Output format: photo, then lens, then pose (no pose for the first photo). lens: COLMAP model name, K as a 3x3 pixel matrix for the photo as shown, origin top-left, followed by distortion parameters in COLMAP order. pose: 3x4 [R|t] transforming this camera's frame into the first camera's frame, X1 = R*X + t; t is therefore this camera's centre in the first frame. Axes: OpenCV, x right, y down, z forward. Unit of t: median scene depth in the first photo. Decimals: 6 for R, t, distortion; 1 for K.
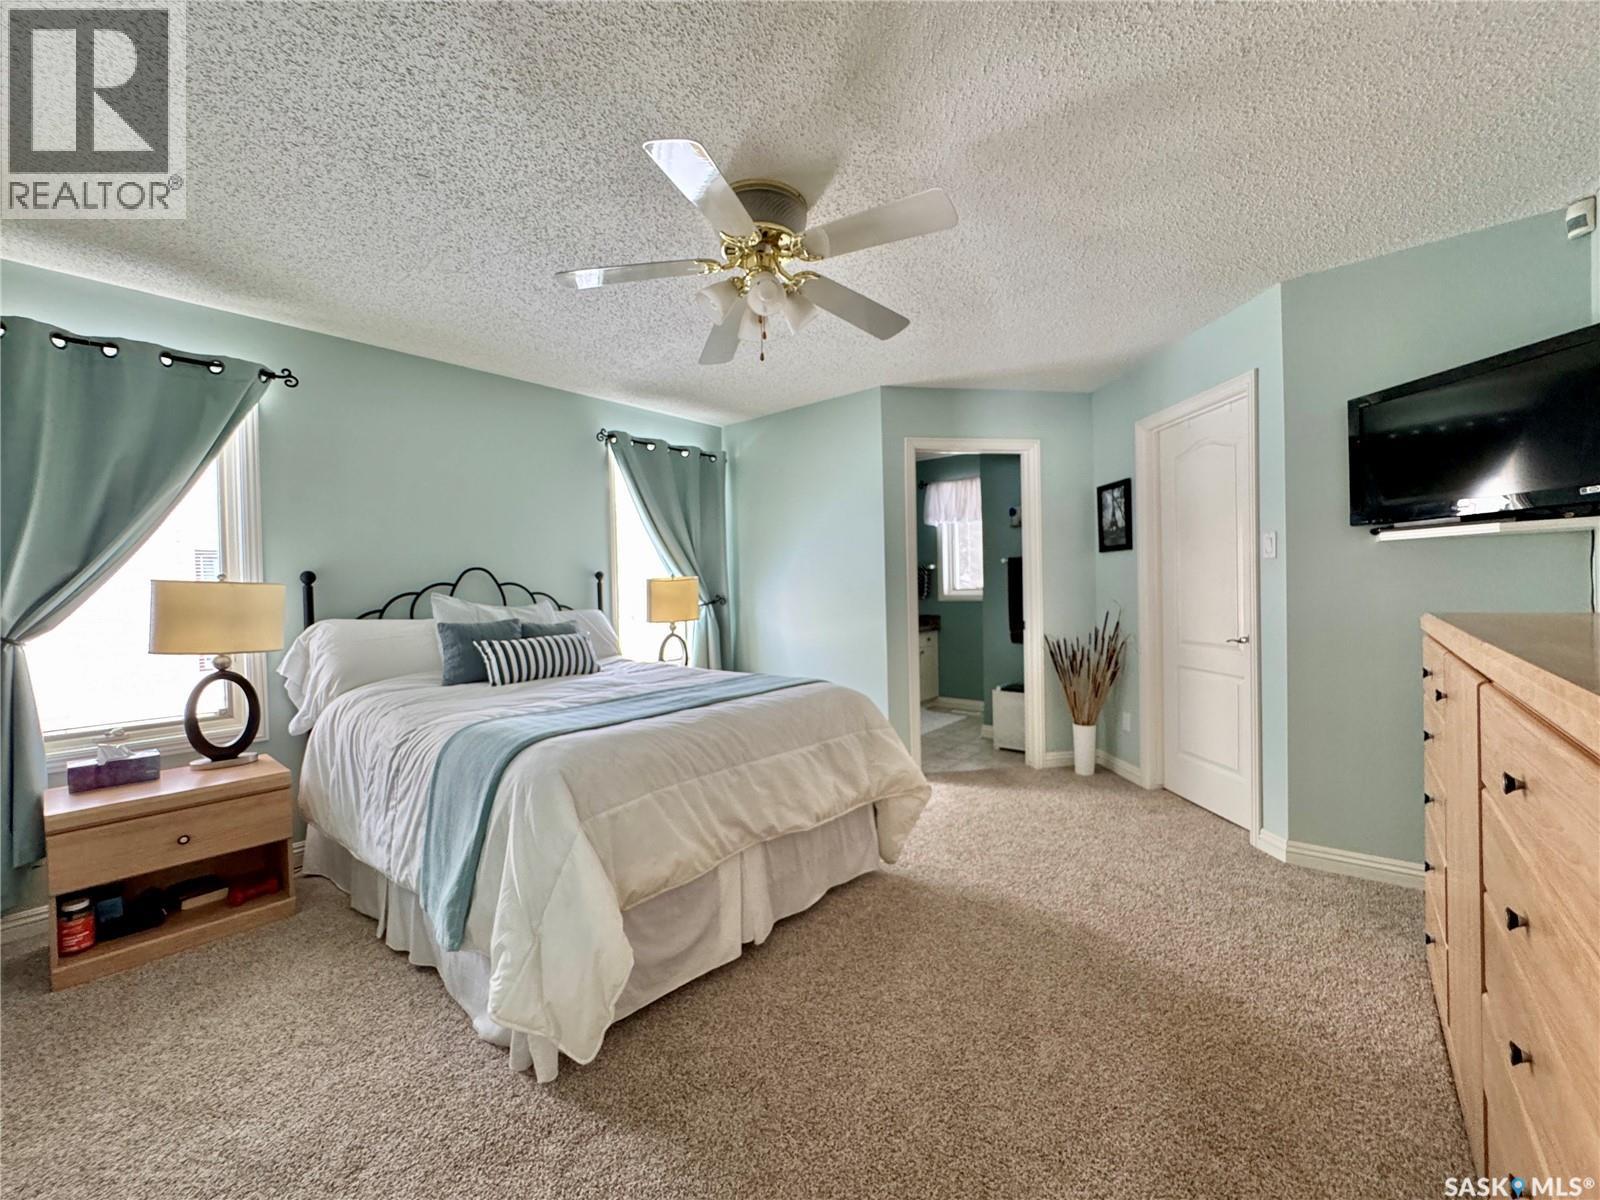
lens RADIAL K [[672.1, 0, 801.4], [0, 672.1, 600.4], [0, 0, 1]] dist [-0.001021, -0.000136]
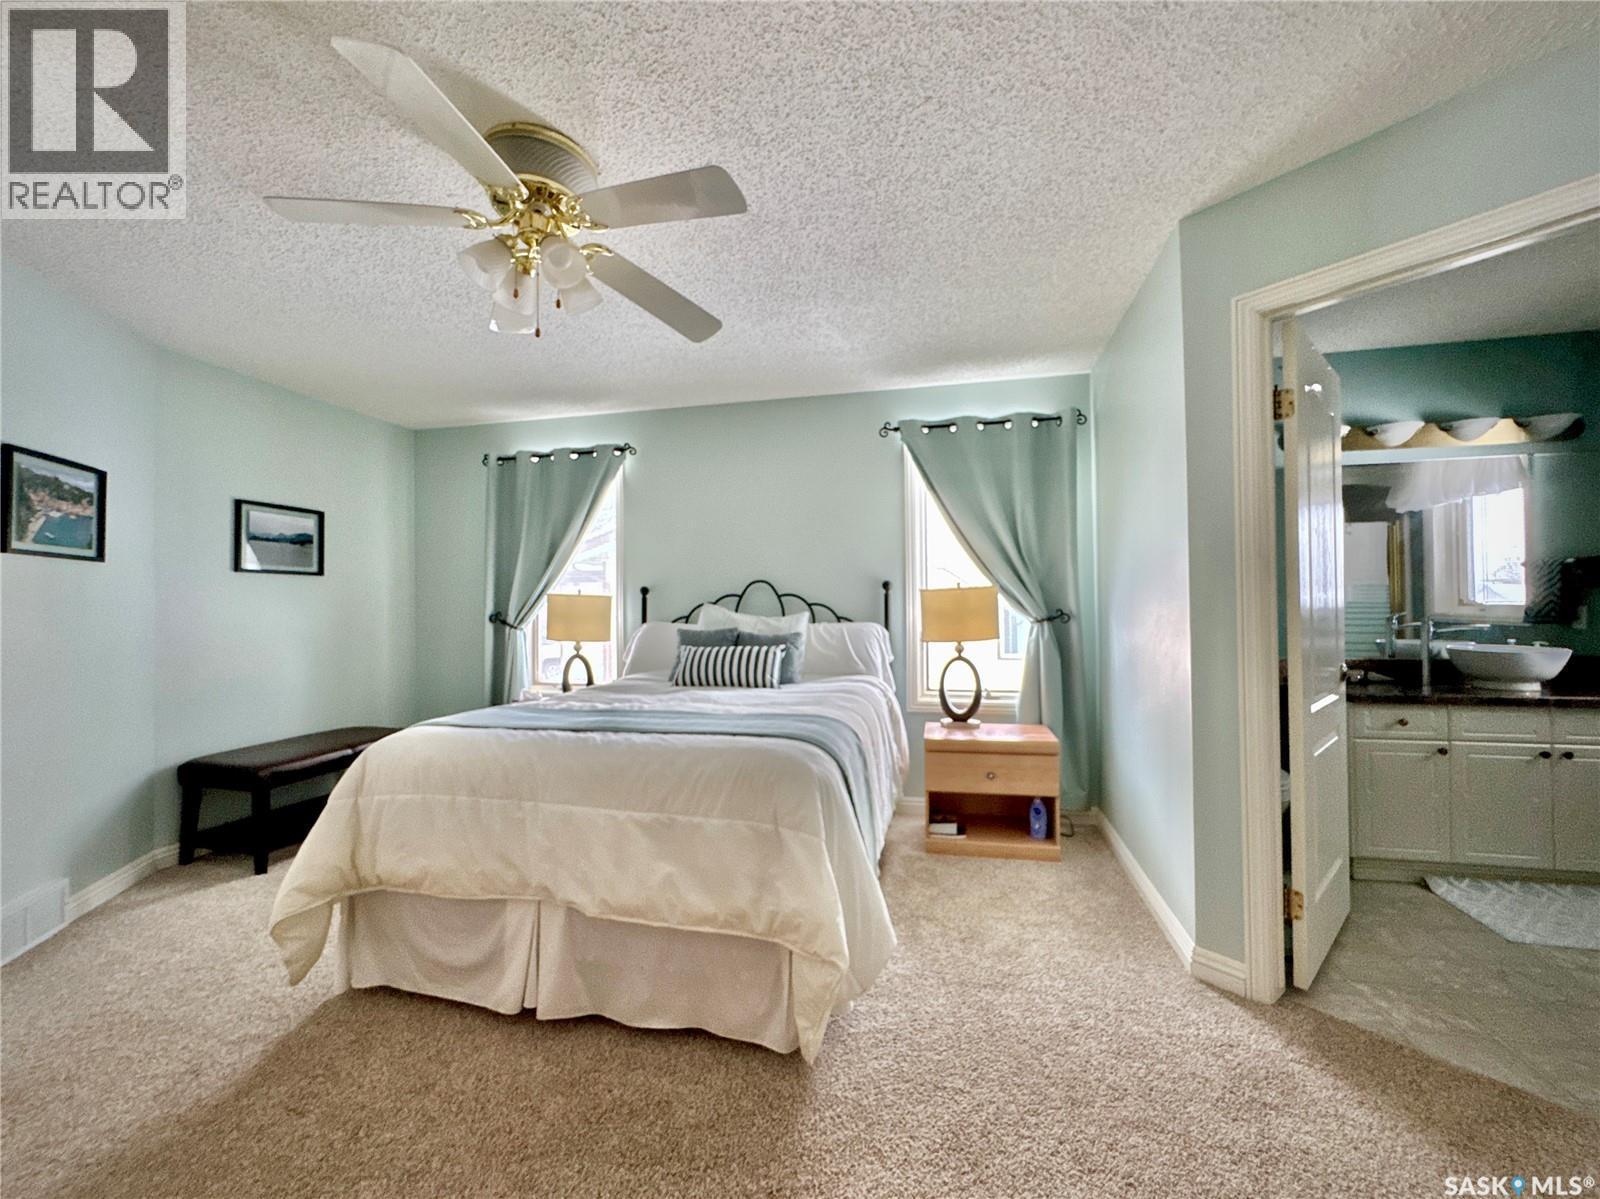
lens RADIAL K [[657.3, 0, 800.9], [0, 657.3, 613.6], [0, 0, 1]] dist [-0.000739, -0.000108]
pose [[0.440651, 0.033253, -0.897062, 0.506253], [-0.015674, 0.999446, 0.029349, -0.025999], [0.897542, 0.001128, 0.440928, 0.565430]]
